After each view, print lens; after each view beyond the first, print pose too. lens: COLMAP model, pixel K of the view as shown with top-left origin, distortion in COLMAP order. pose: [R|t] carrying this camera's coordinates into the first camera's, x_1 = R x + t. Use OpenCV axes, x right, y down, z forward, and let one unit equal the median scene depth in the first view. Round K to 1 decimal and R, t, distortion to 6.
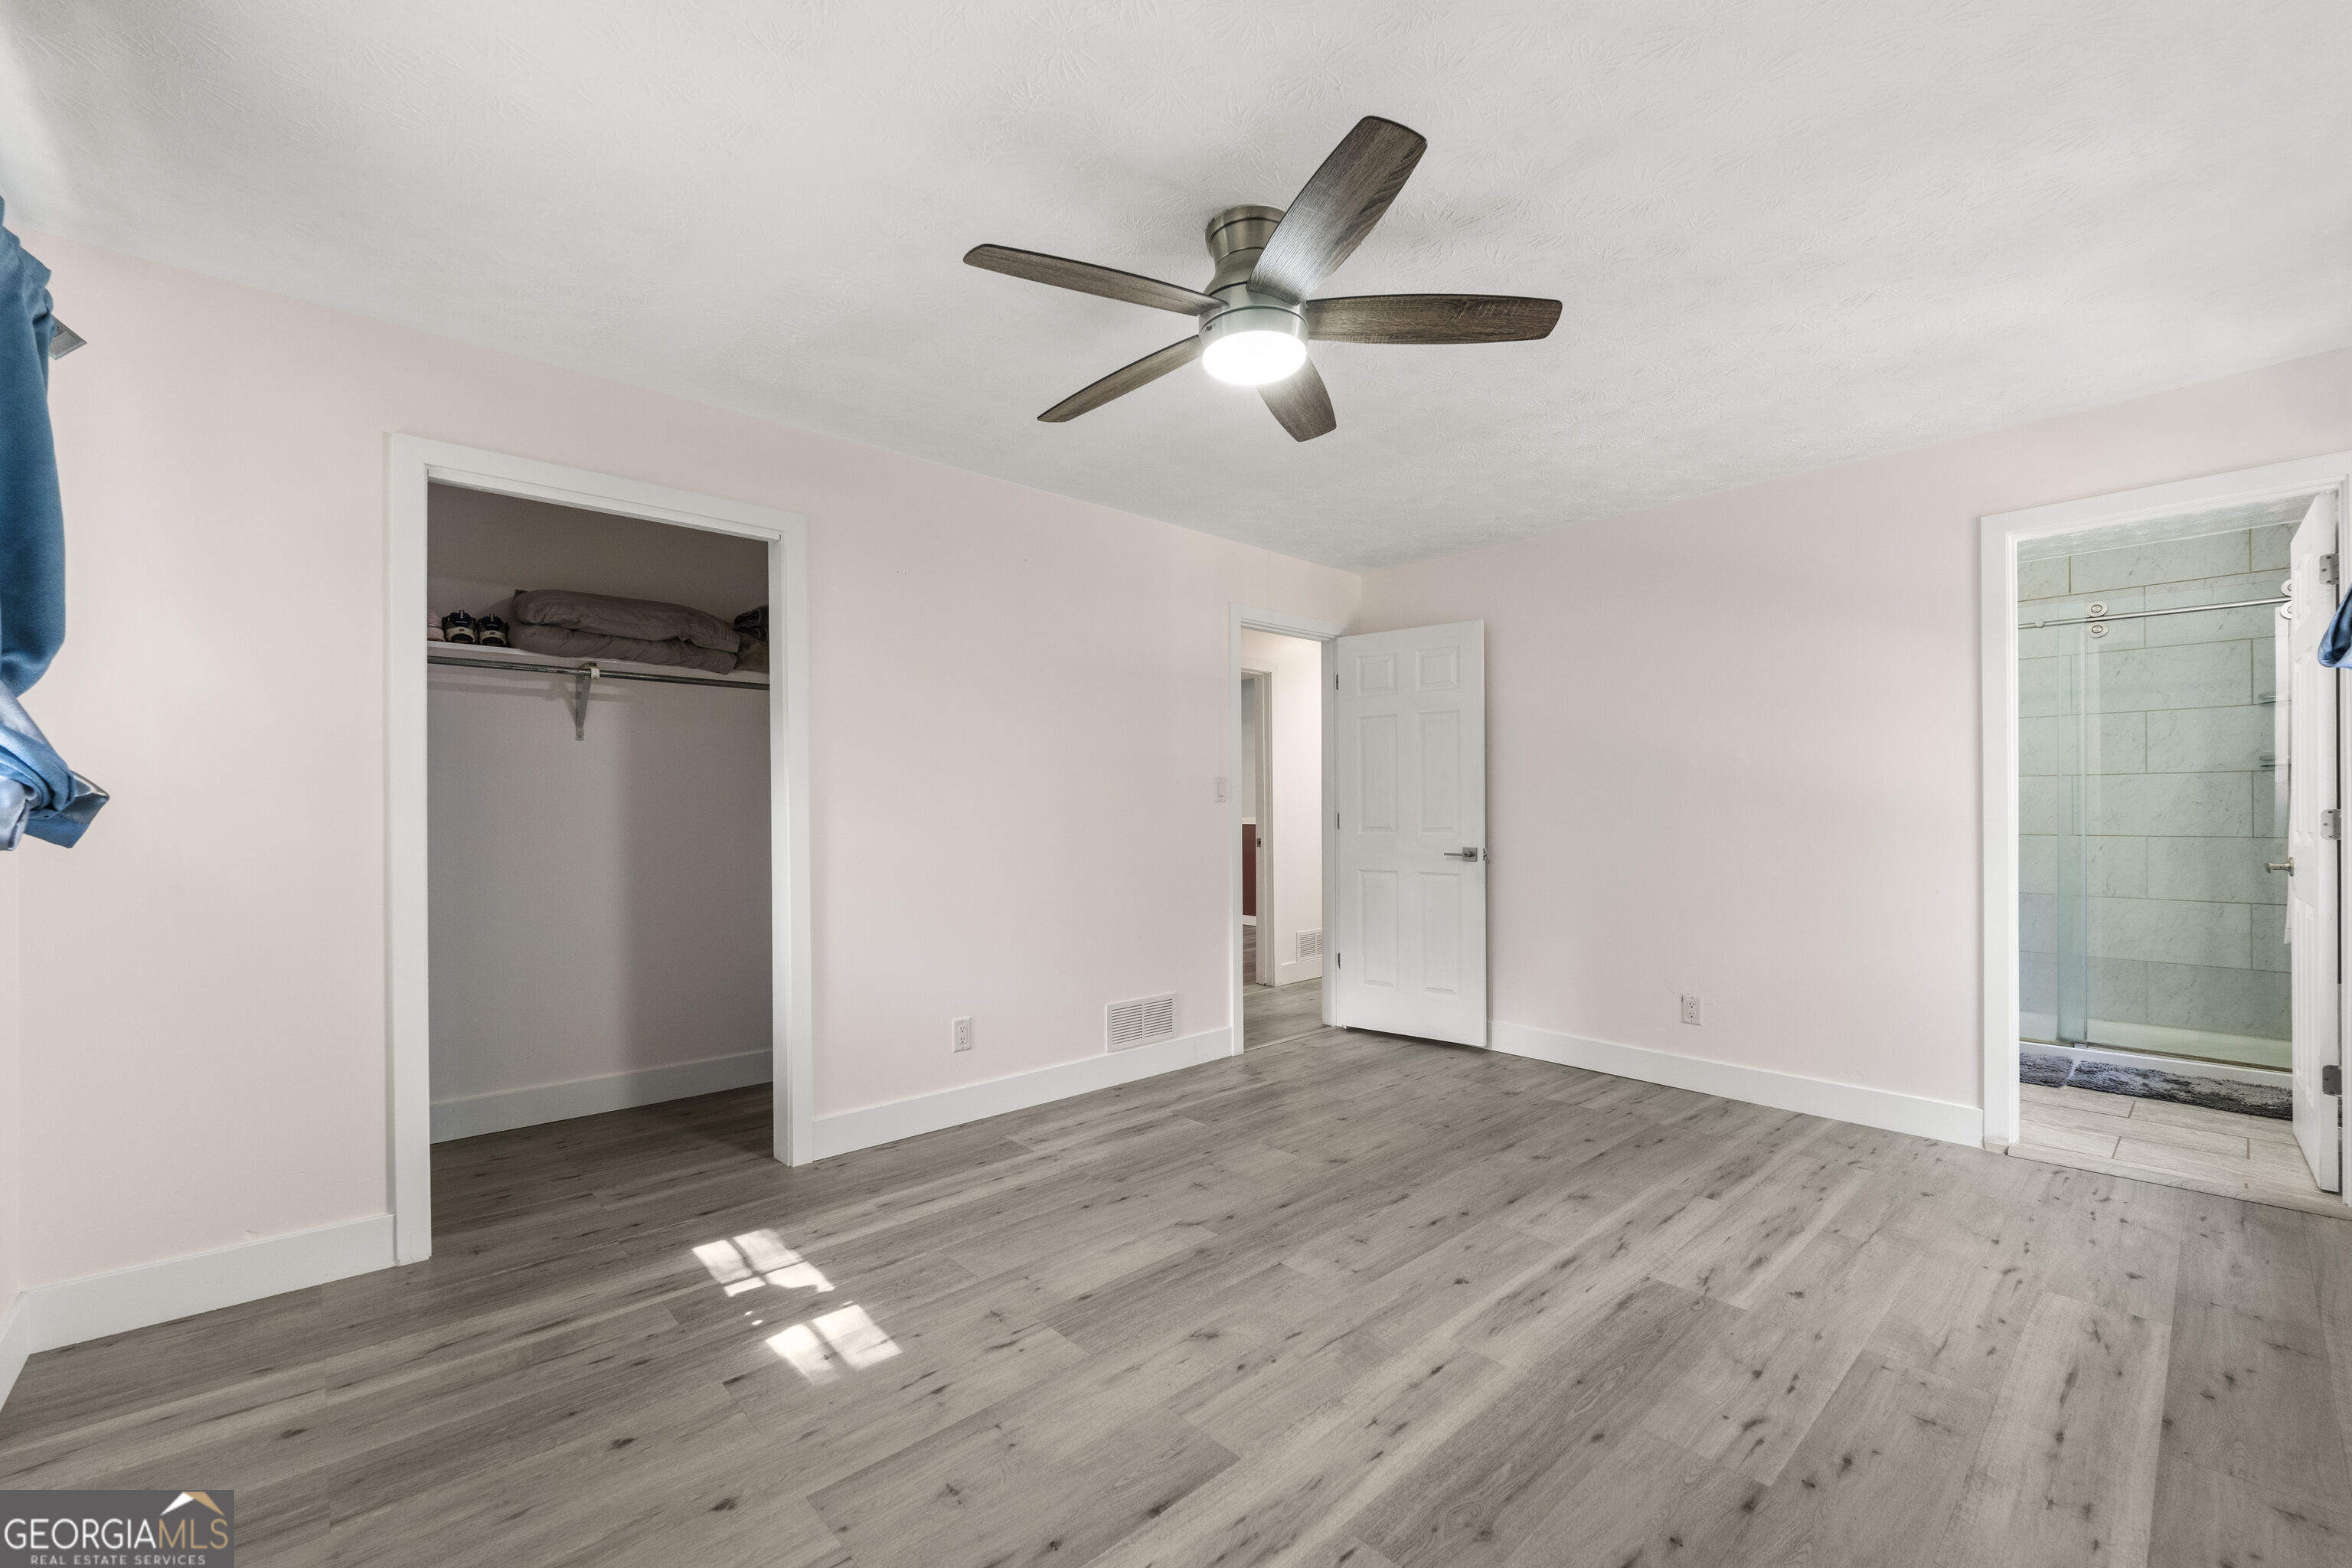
lens RADIAL K [[963.6, 0, 1177.5], [0, 963.6, 803.2], [0, 0, 1]] dist [0.000993, 0.000399]
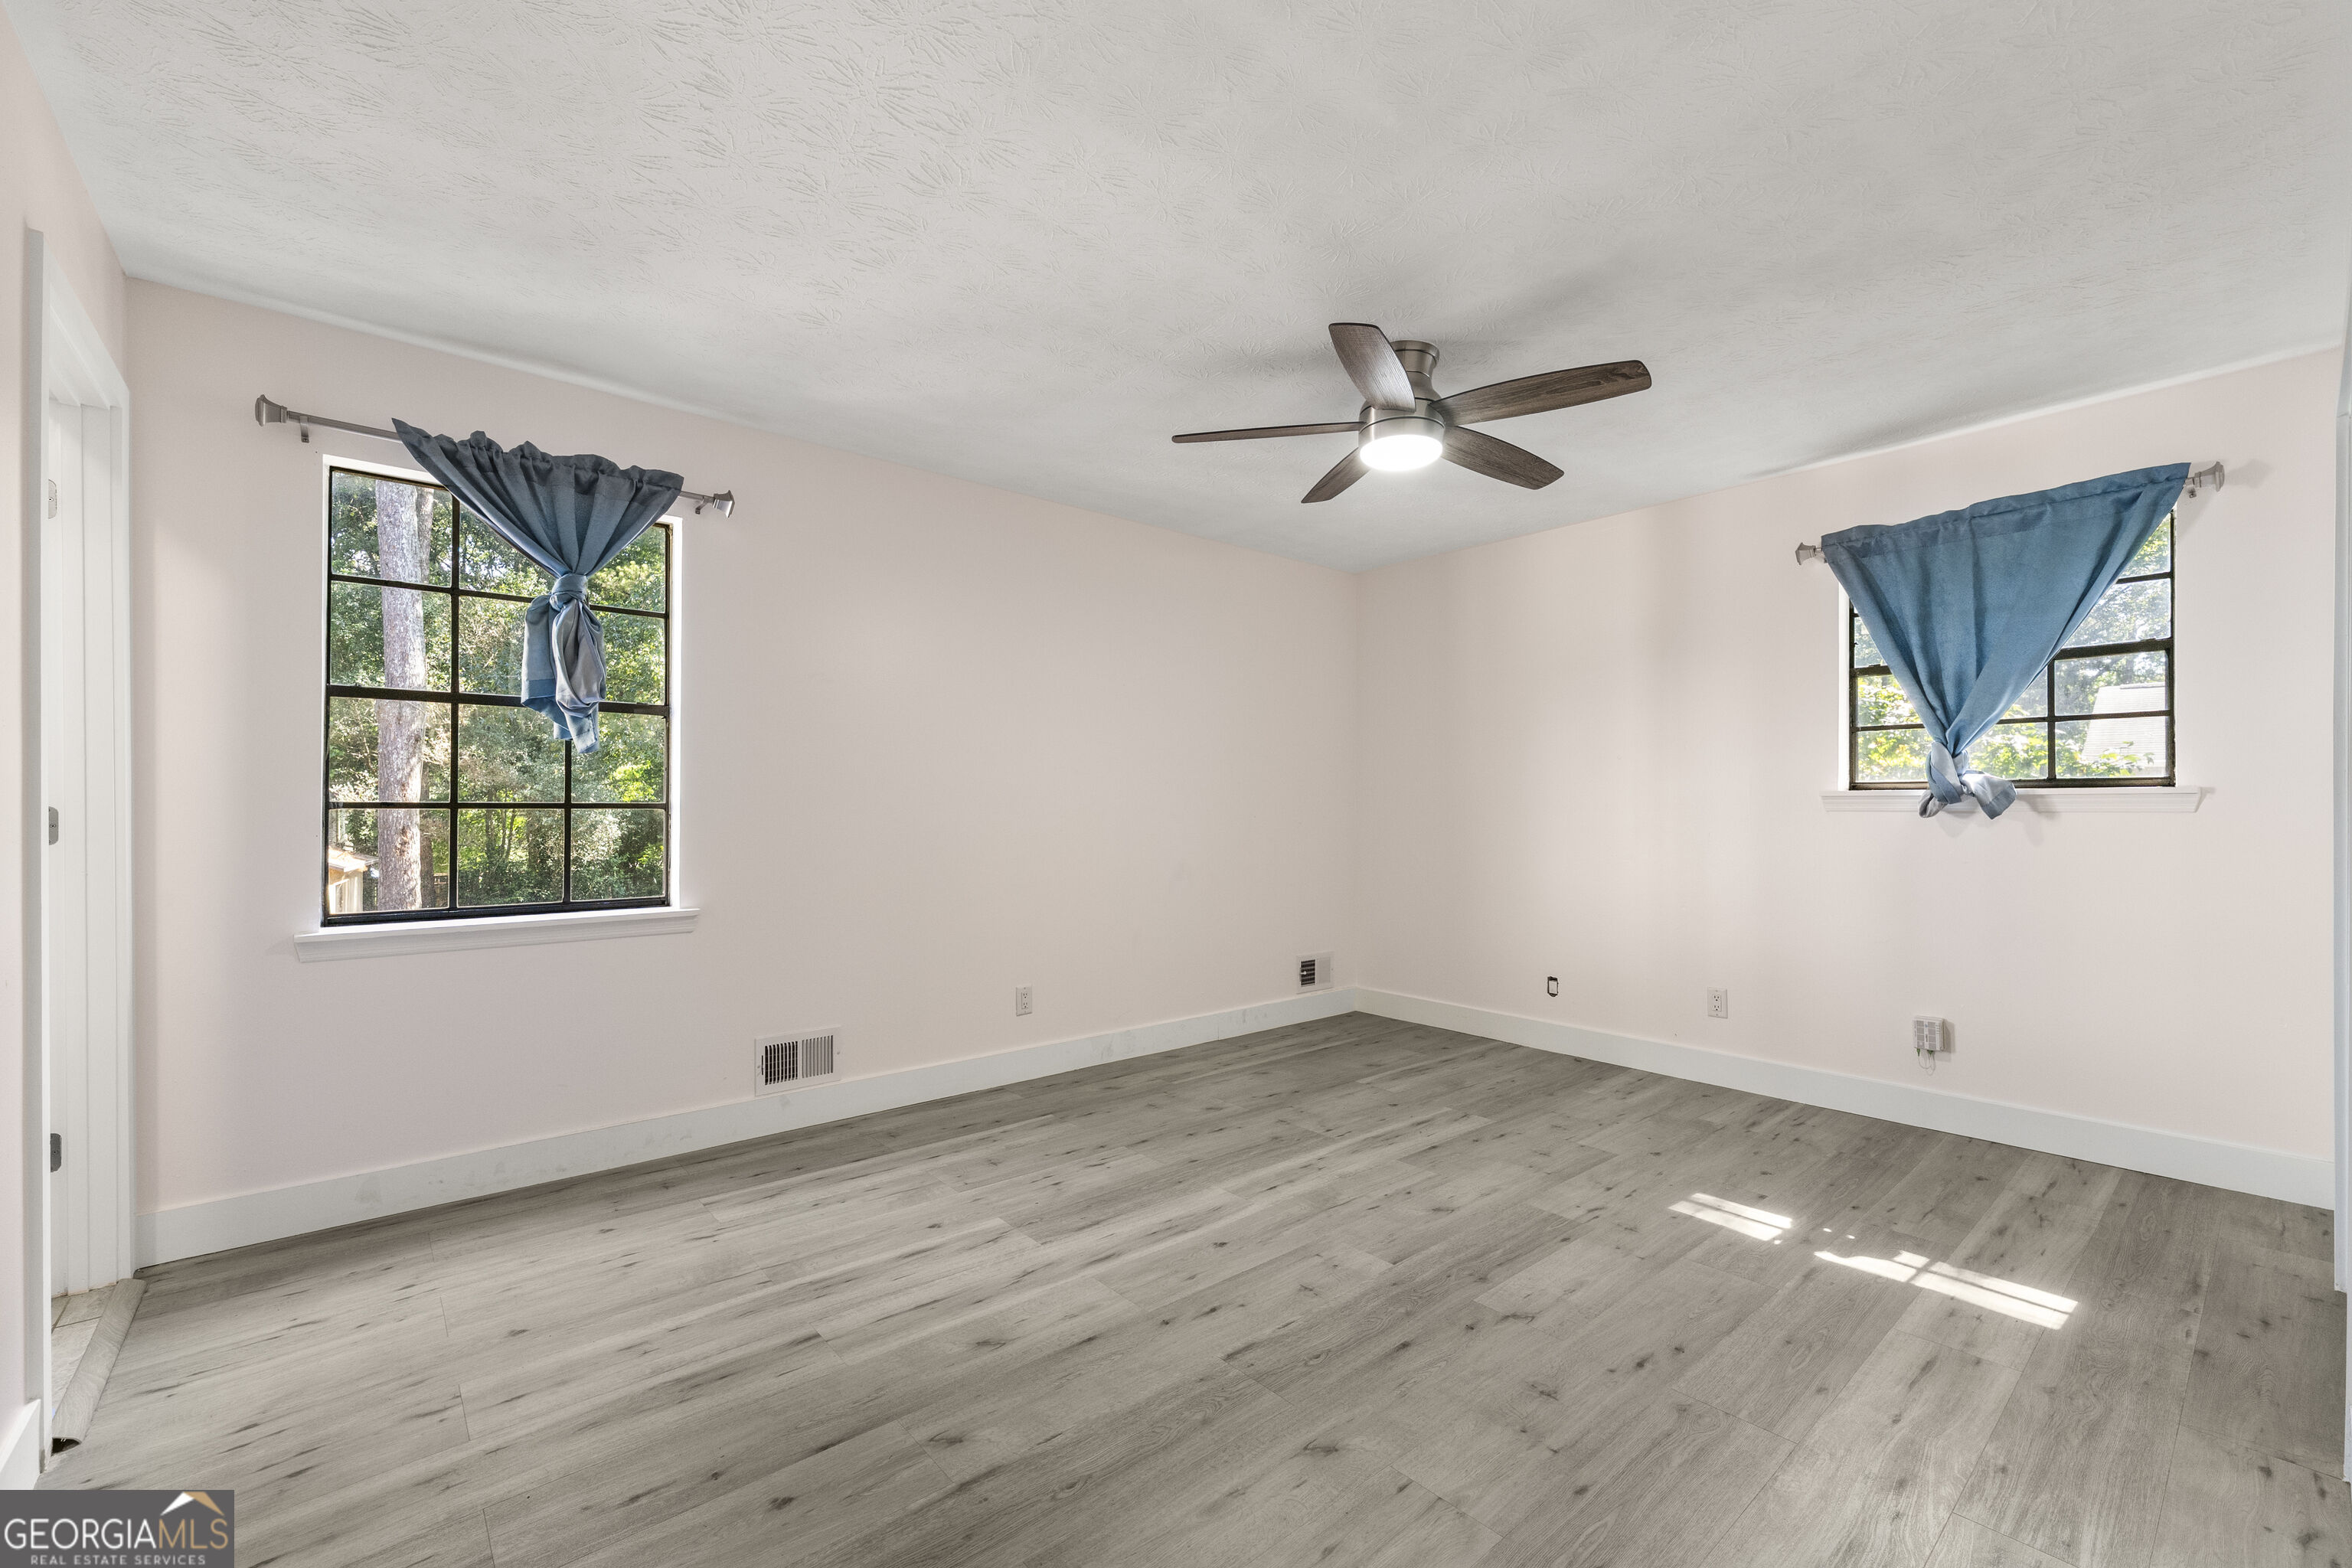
lens RADIAL K [[963.6, 0, 1177.5], [0, 963.6, 803.2], [0, 0, 1]] dist [0.000993, 0.000399]
pose [[-0.999478, 0.003991, 0.032055, 0.292820], [0.003745, 0.999963, -0.007737, 0.014977], [-0.032084, -0.007613, -0.999456, 1.988165]]
